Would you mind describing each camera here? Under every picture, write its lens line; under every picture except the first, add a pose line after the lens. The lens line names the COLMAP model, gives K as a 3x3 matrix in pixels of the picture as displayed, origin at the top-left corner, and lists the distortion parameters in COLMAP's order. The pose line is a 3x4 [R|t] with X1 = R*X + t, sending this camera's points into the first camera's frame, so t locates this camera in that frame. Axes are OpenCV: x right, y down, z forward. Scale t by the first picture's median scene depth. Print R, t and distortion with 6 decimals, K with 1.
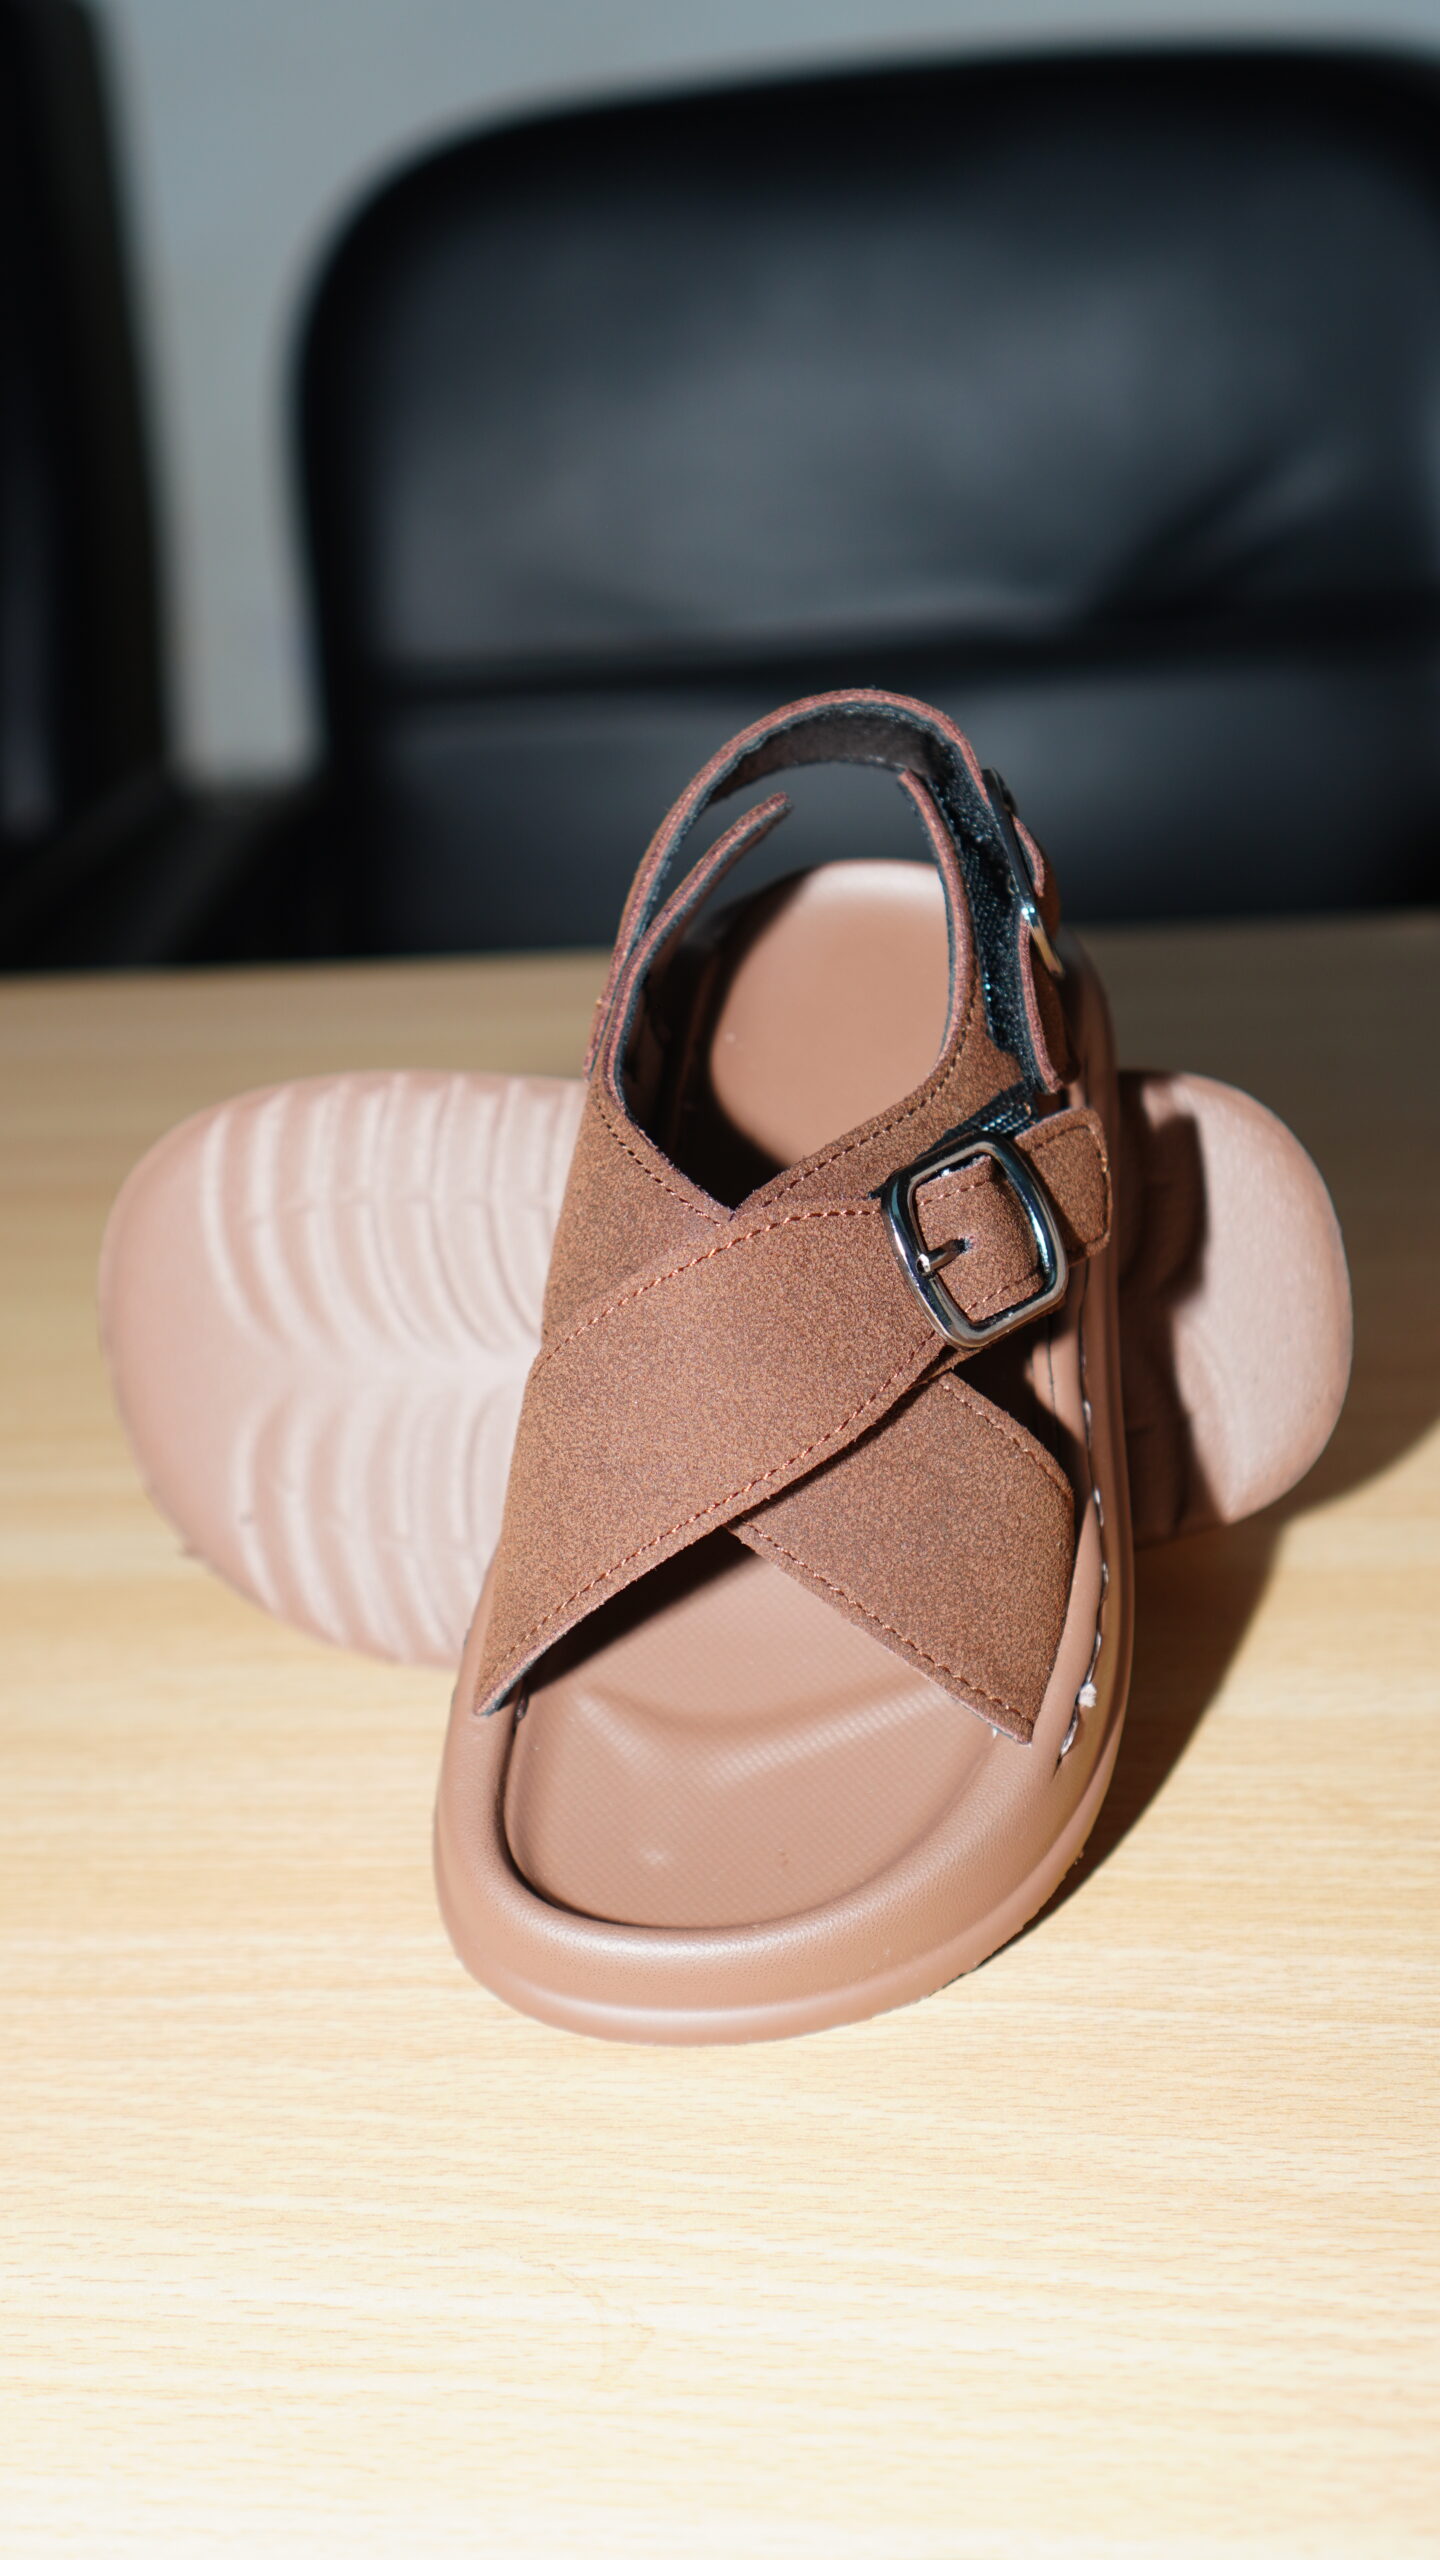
lens RADIAL K [[4050.8, 0, 701.9], [0, 4050.8, 1282.7], [0, 0, 1]] dist [0.100912, 0.000000]
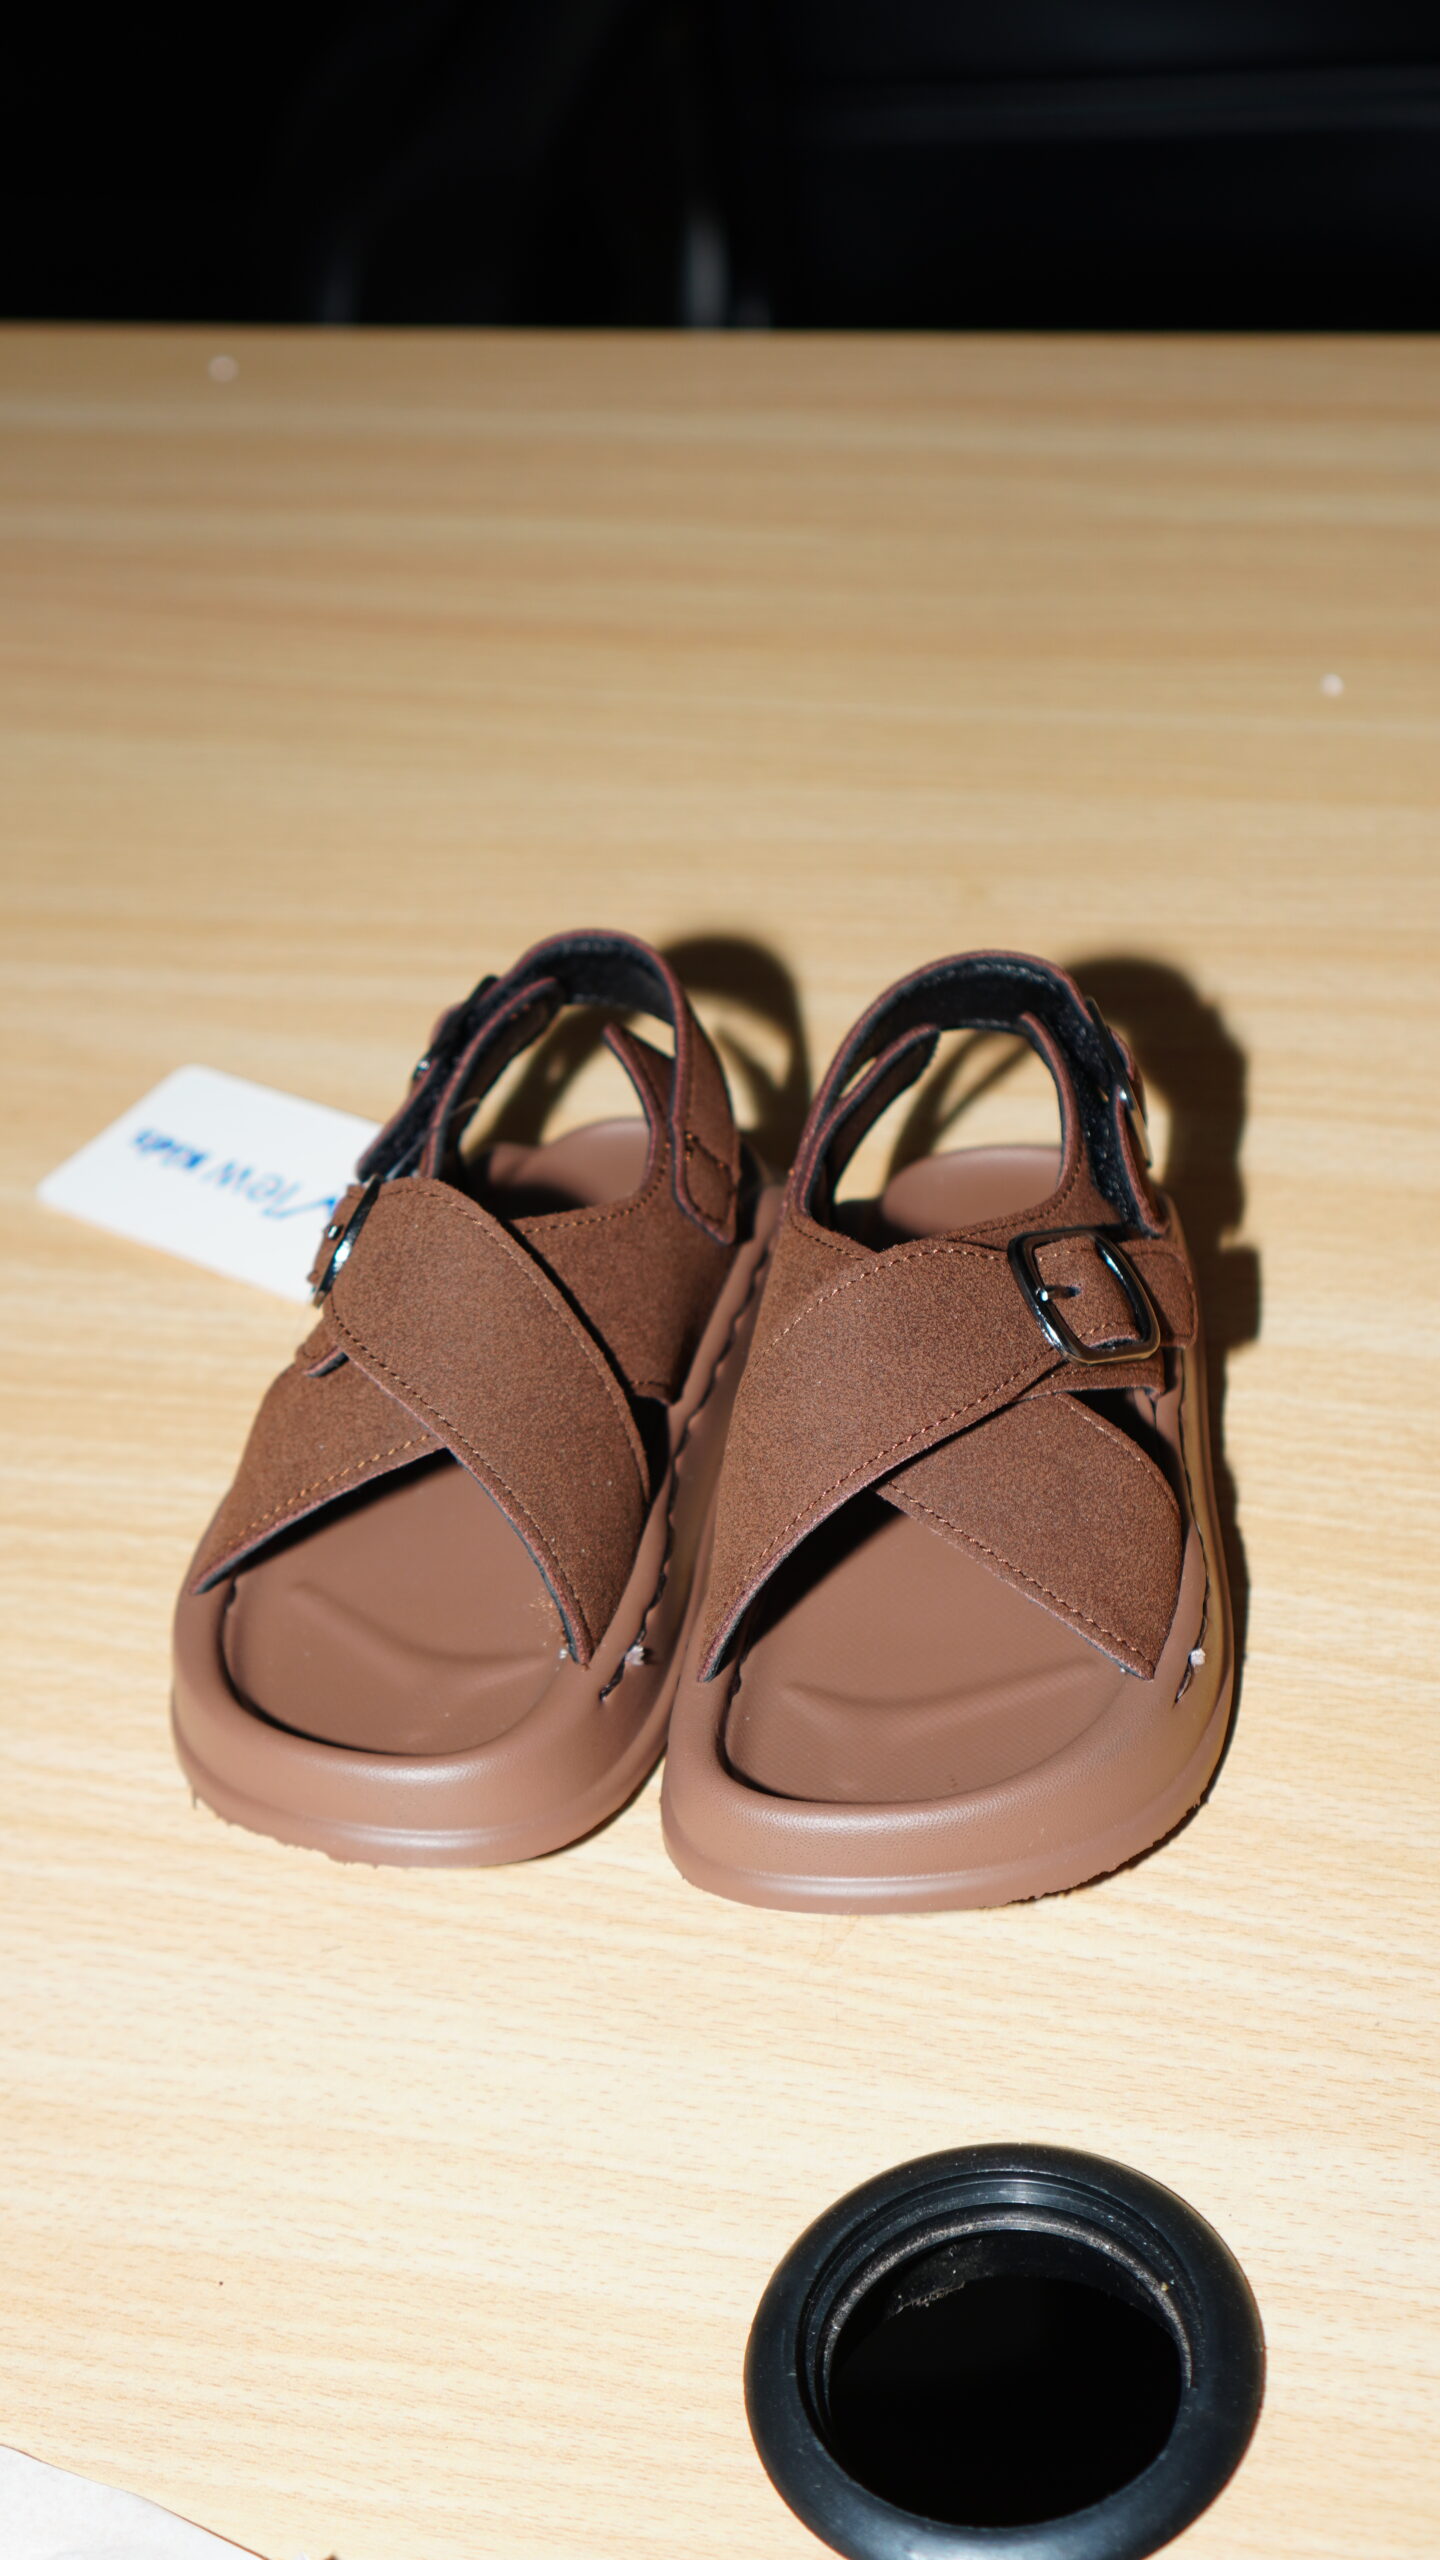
lens RADIAL K [[4050.8, 0, 750.0], [0, 4050.8, 1292.5], [0, 0, 1]] dist [0.100912, 0.000000]
pose [[0.994798, 0.049385, -0.089098, 0.058271], [-0.016979, 0.942776, 0.332995, -0.369791], [0.100444, -0.329750, 0.938710, -0.218626]]
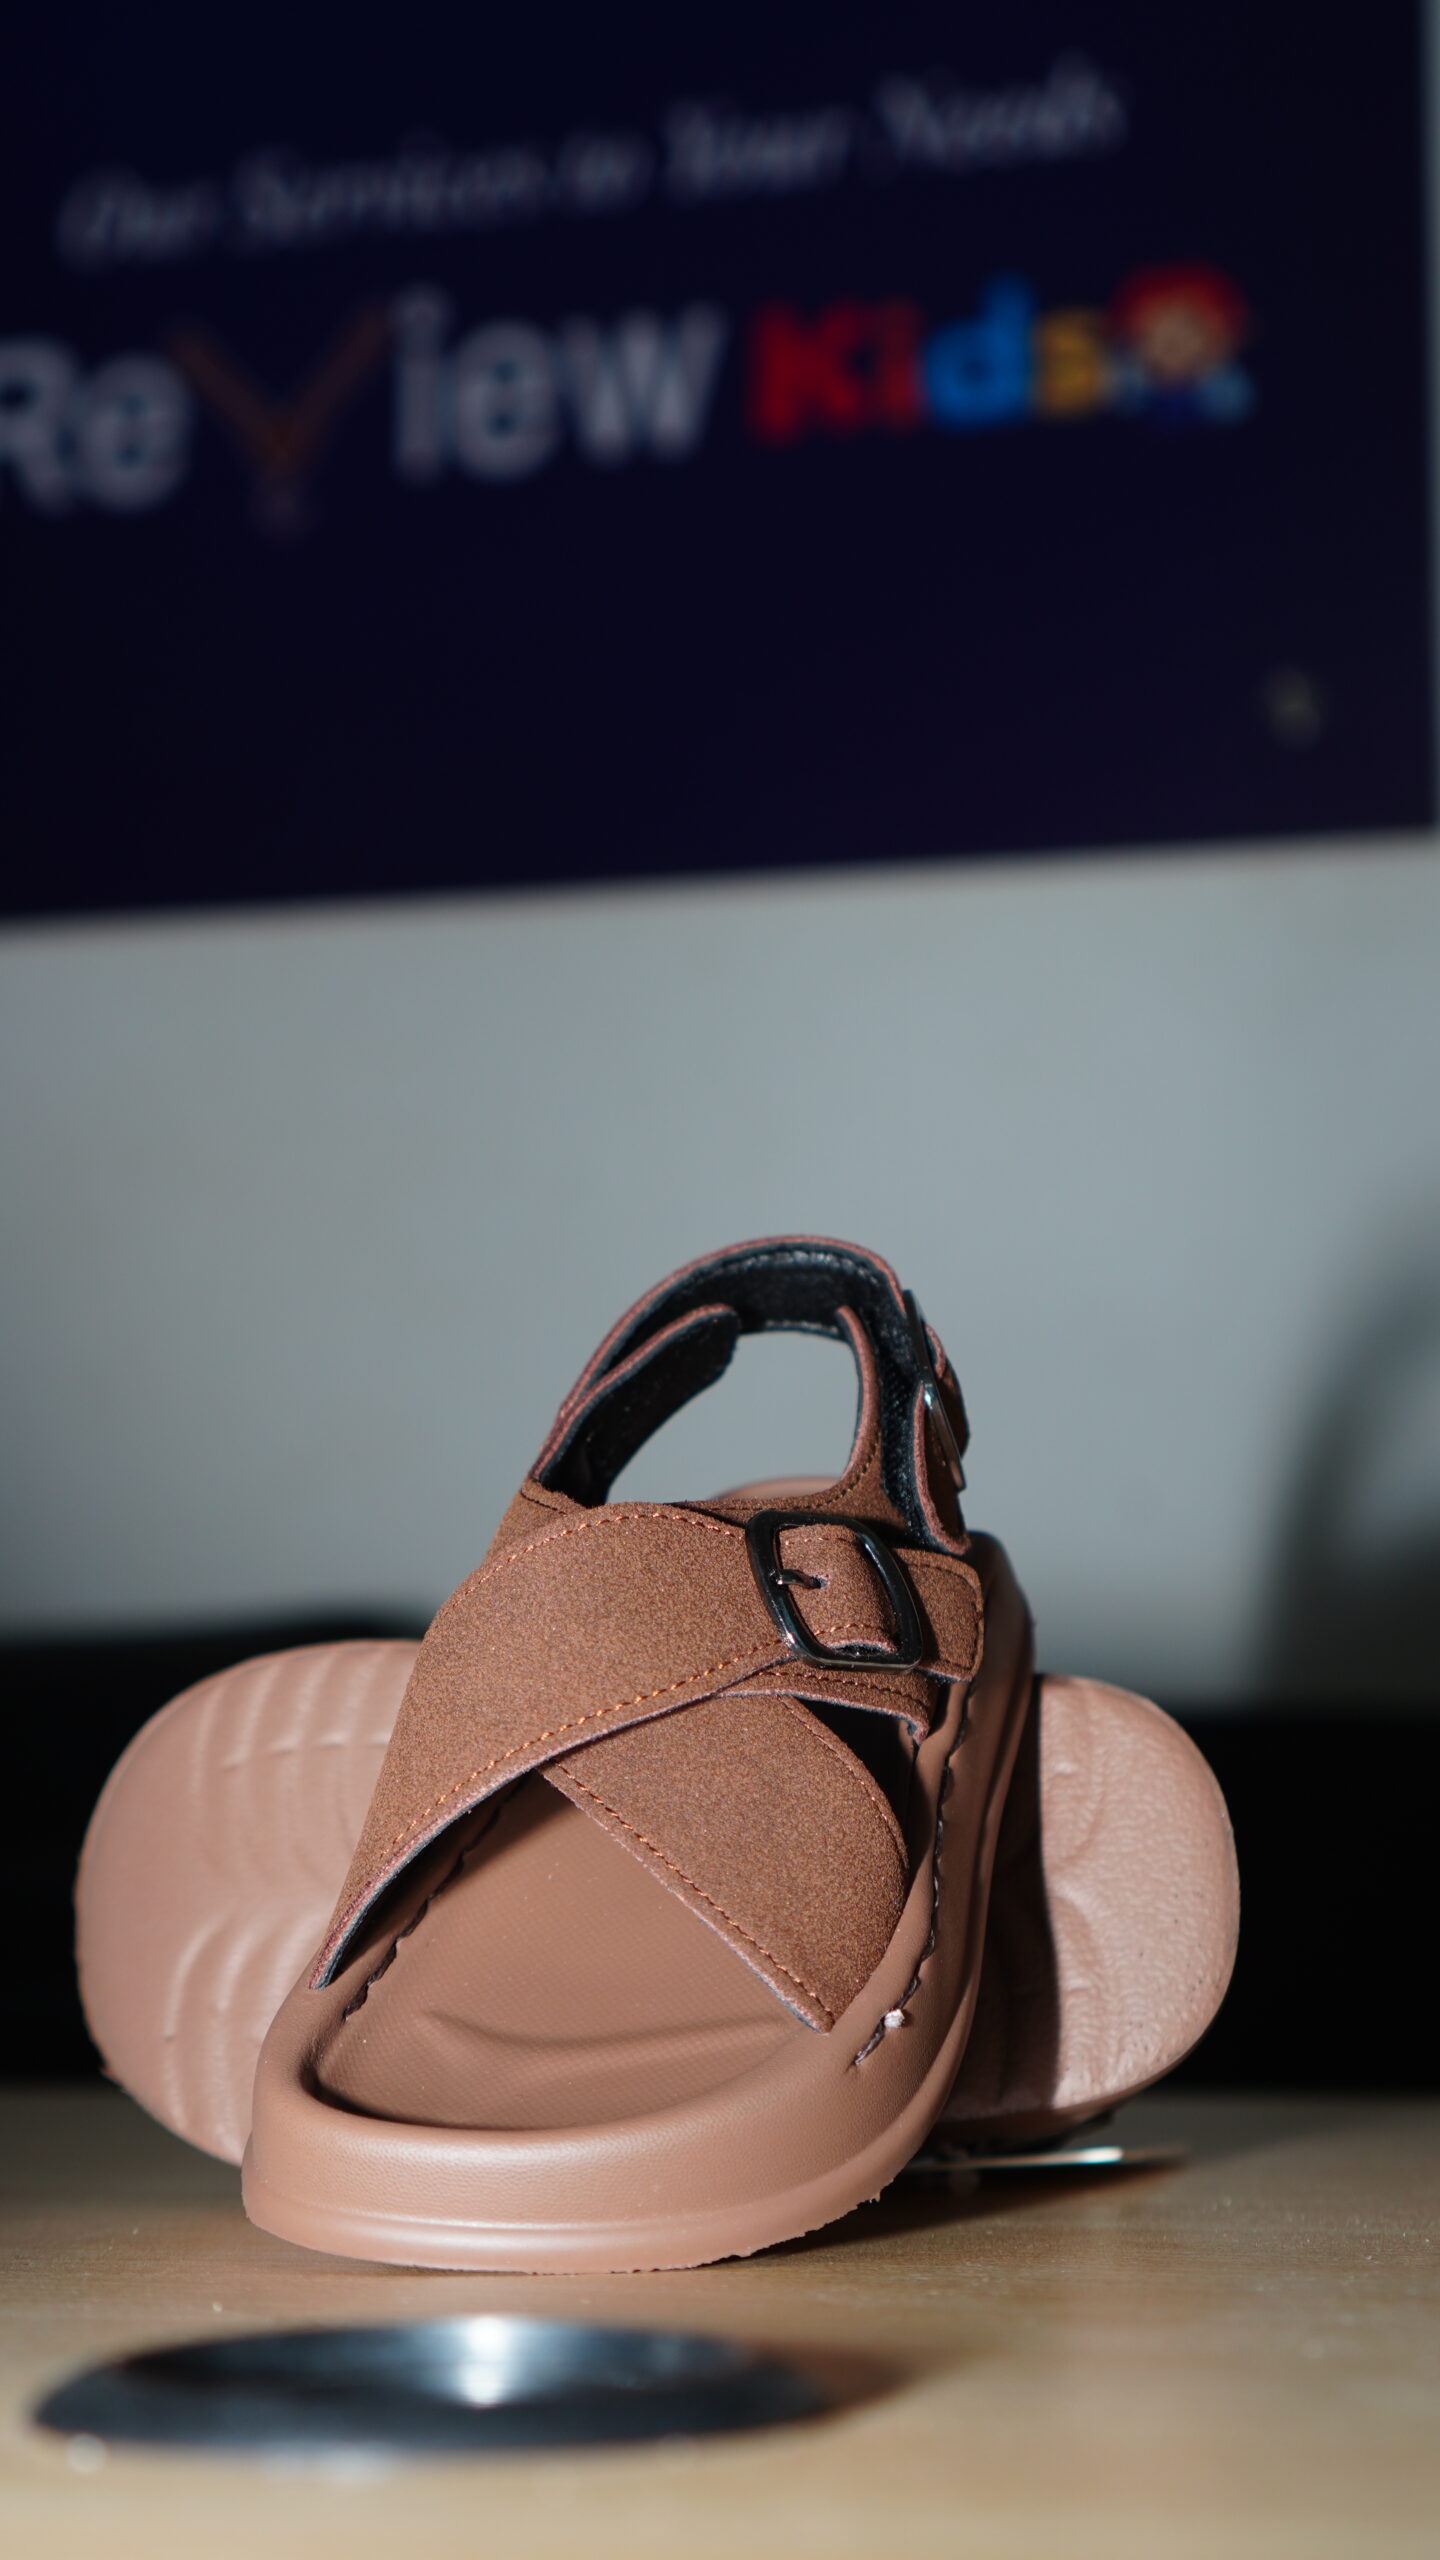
lens RADIAL K [[4050.8, 0, 727.8], [0, 4050.8, 1211.4], [0, 0, 1]] dist [0.100912, 0.000000]
pose [[0.989394, 0.076862, -0.123253, 0.147903], [-0.129692, 0.849577, -0.511271, 0.413776], [0.065416, 0.521834, 0.850535, 0.013428]]
